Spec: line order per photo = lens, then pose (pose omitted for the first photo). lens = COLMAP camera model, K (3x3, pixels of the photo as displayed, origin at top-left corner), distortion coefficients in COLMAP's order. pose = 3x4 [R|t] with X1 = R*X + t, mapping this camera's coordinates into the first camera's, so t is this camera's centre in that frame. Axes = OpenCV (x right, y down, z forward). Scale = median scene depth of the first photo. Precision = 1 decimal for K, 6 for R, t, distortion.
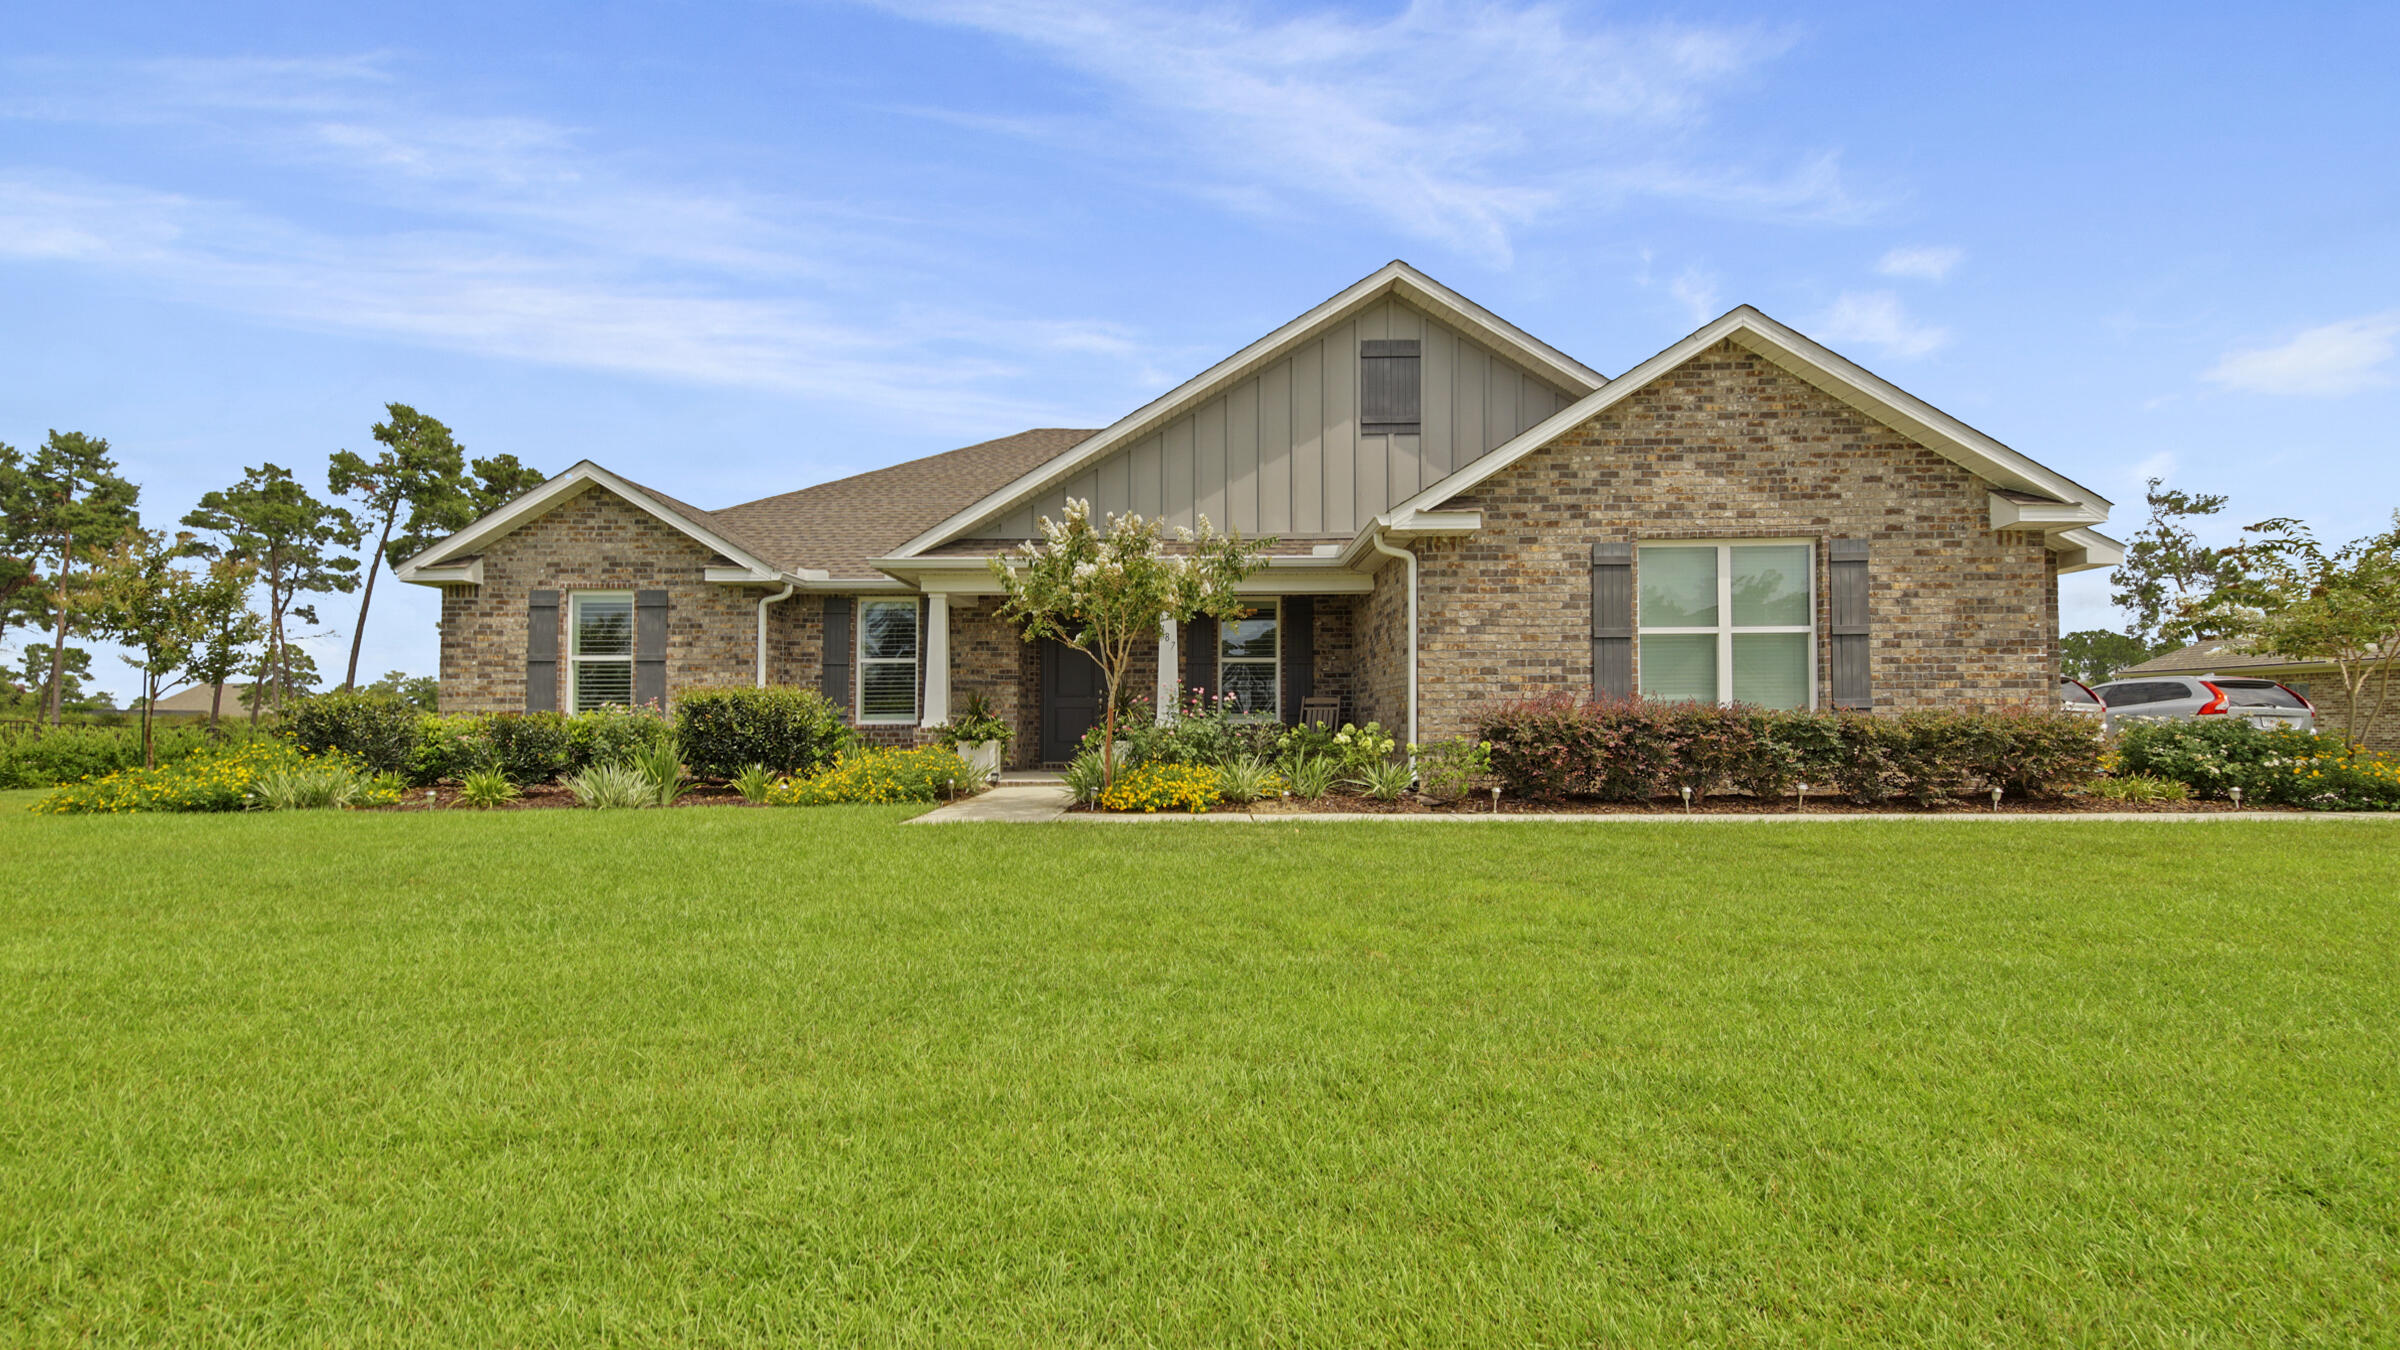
lens RADIAL K [[978.3, 0, 1200.4], [0, 978.3, 775.6], [0, 0, 1]] dist [0.031614, 0.000050]
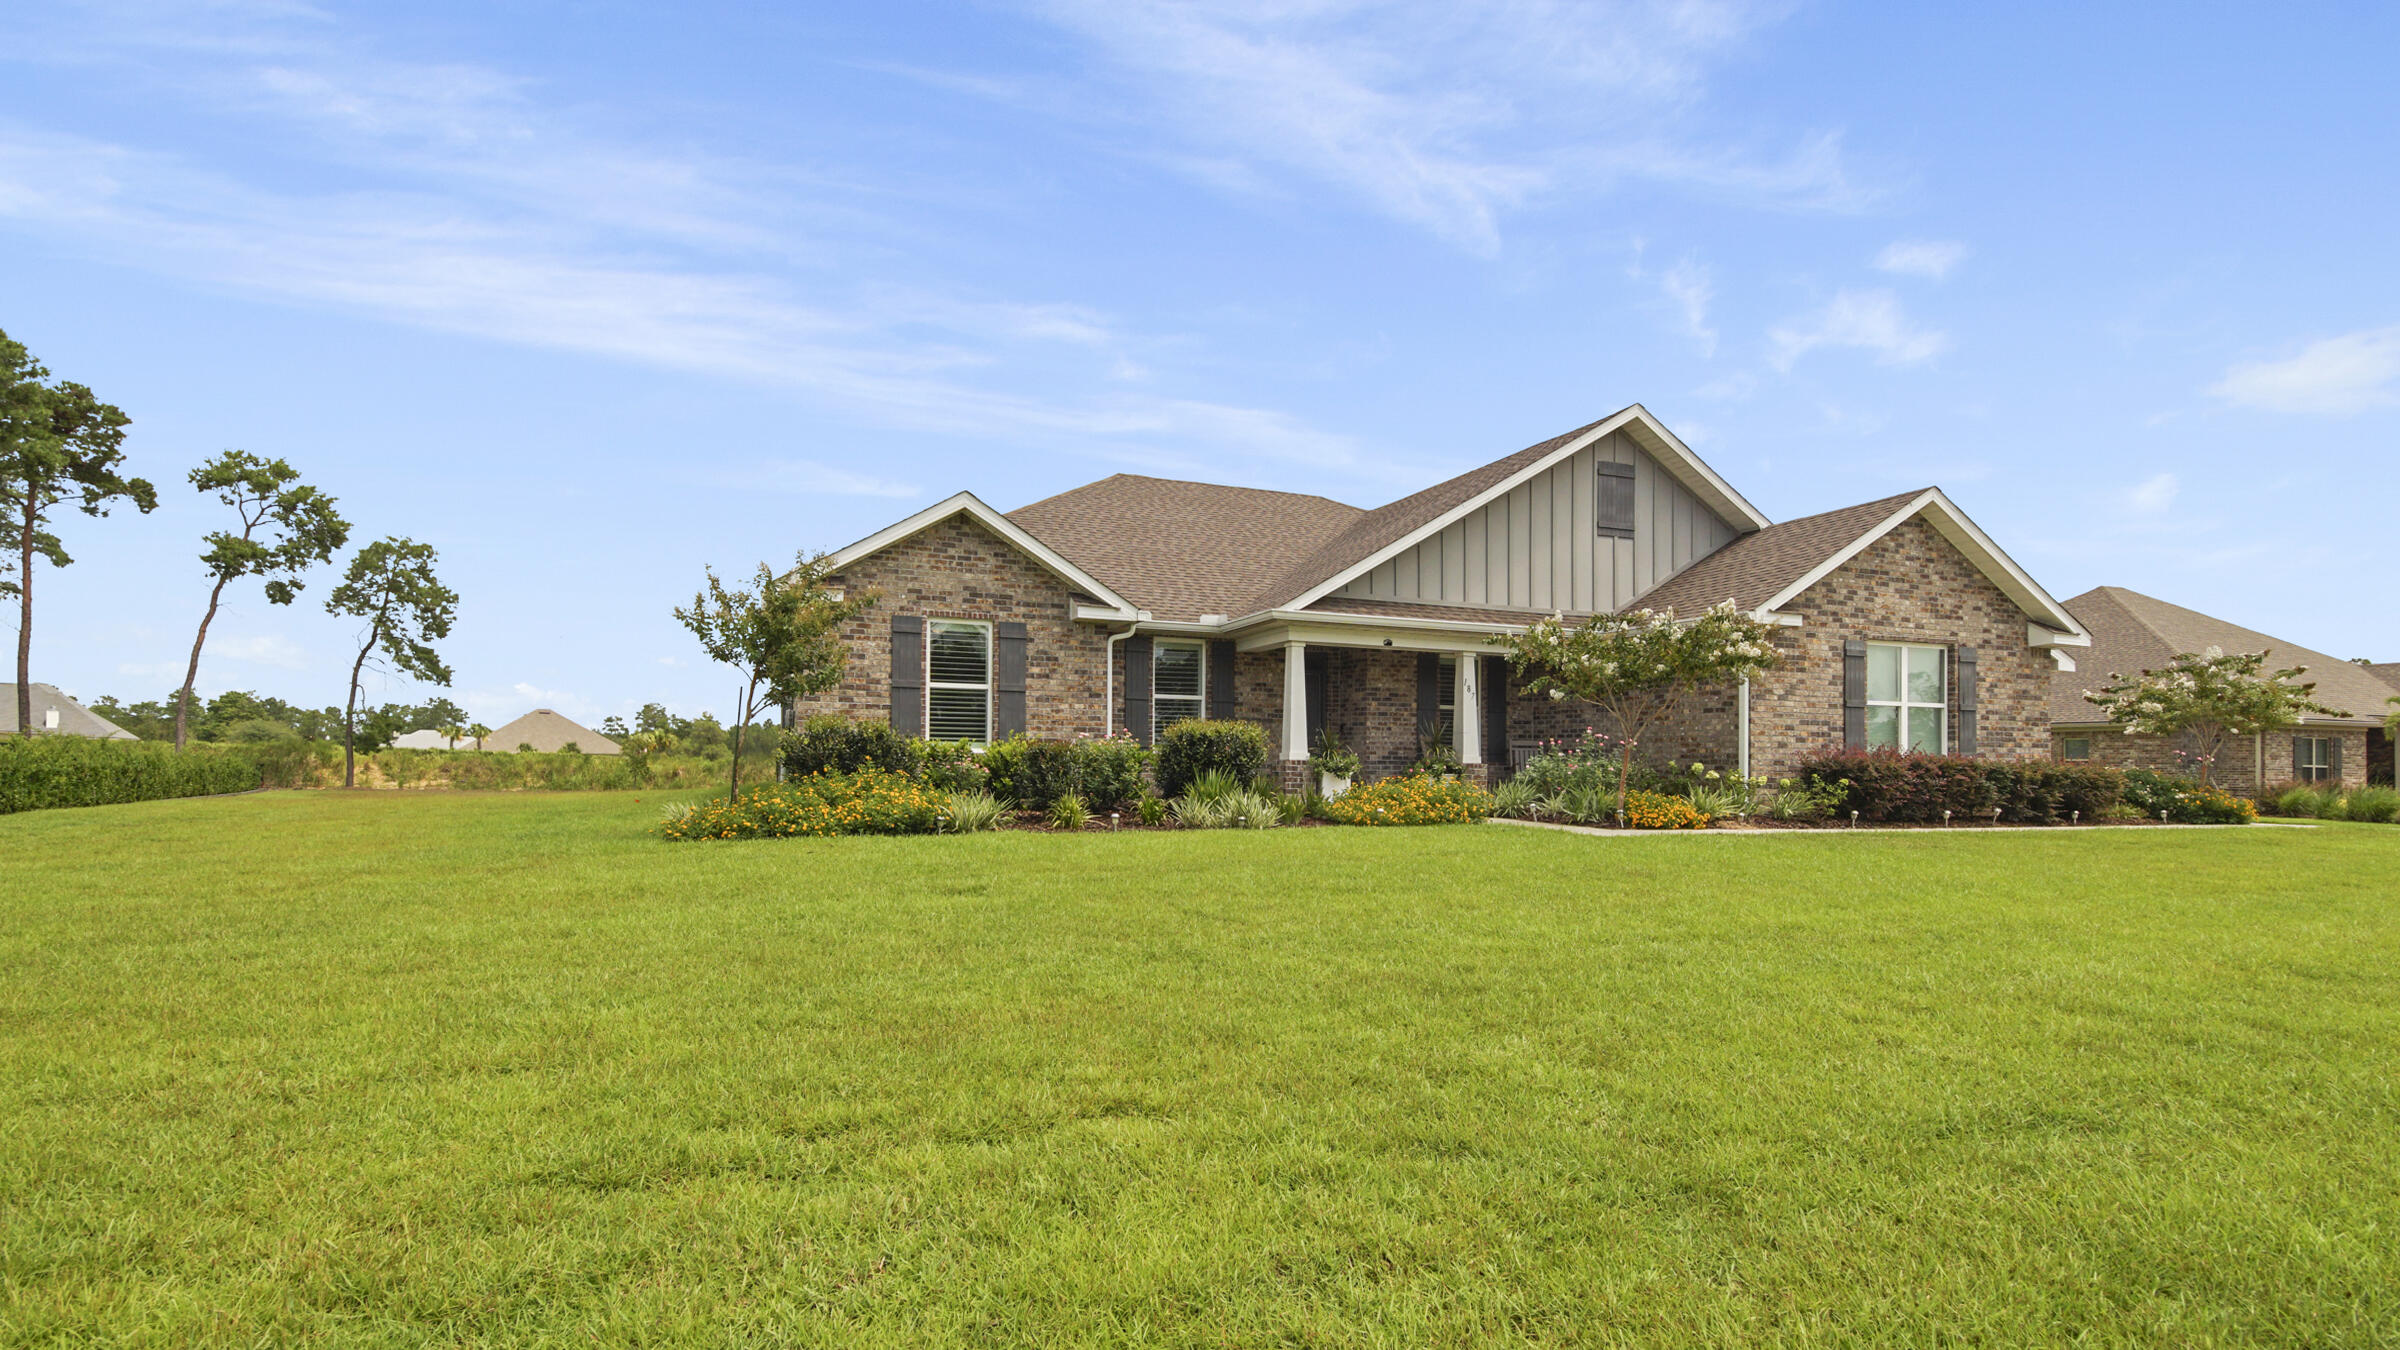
lens RADIAL K [[967.6, 0, 1199.5], [0, 967.6, 831.0], [0, 0, 1]] dist [0.026847, -0.000210]
pose [[0.944433, -0.005851, 0.328652, -0.944022], [-0.002142, 0.999711, 0.023954, 0.008752], [-0.328697, -0.023327, 0.944147, -0.039650]]
